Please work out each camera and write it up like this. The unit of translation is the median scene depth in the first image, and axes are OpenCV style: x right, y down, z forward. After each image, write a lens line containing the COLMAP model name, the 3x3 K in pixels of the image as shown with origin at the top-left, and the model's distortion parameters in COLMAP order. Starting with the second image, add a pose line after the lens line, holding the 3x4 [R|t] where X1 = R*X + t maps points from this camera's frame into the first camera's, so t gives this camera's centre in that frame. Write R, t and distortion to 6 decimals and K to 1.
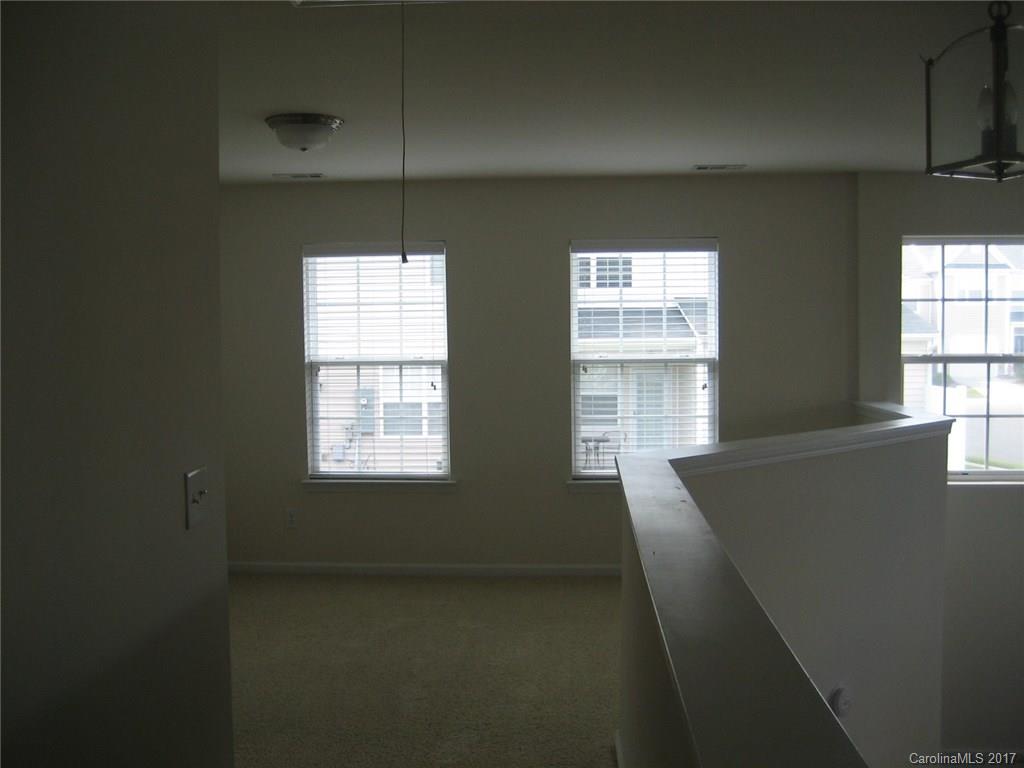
lens RADIAL K [[1057.8, 0, 506.5], [0, 1057.8, 377.8], [0, 0, 1]] dist [-0.157963, 0.196803]
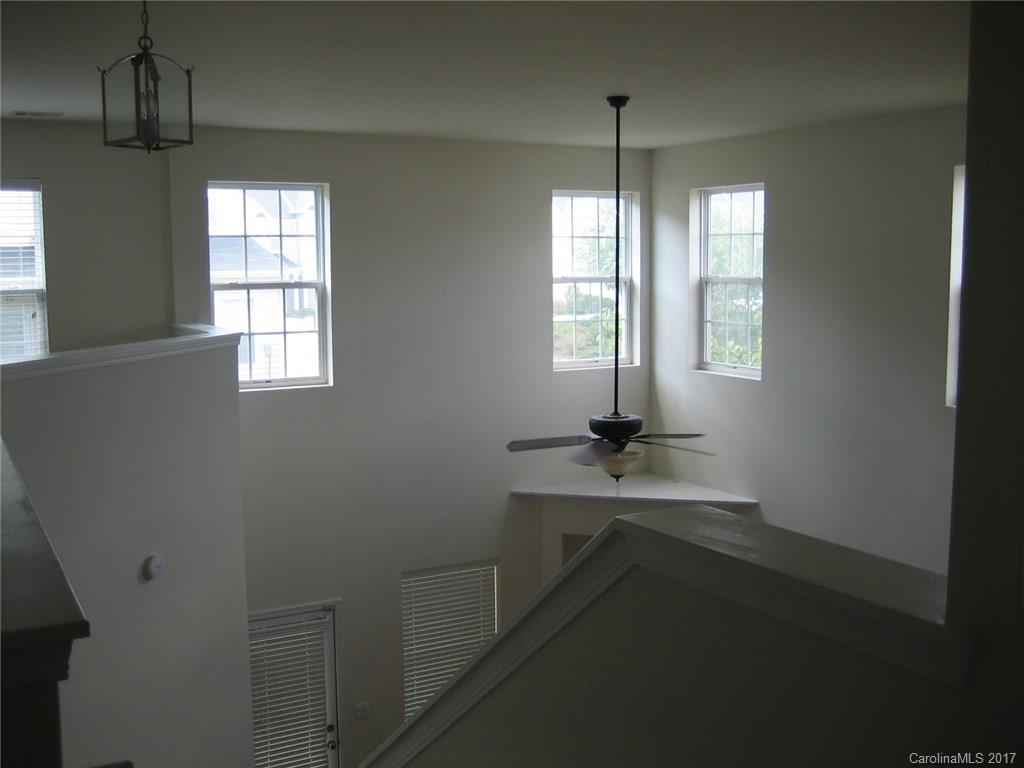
lens RADIAL K [[1057.8, 0, 506.5], [0, 1057.8, 377.8], [0, 0, 1]] dist [-0.157963, 0.196803]
pose [[0.839456, -0.056380, 0.540495, 0.017489], [0.025830, 0.997619, 0.063946, 0.017779], [-0.542813, -0.039719, 0.838914, -0.175301]]
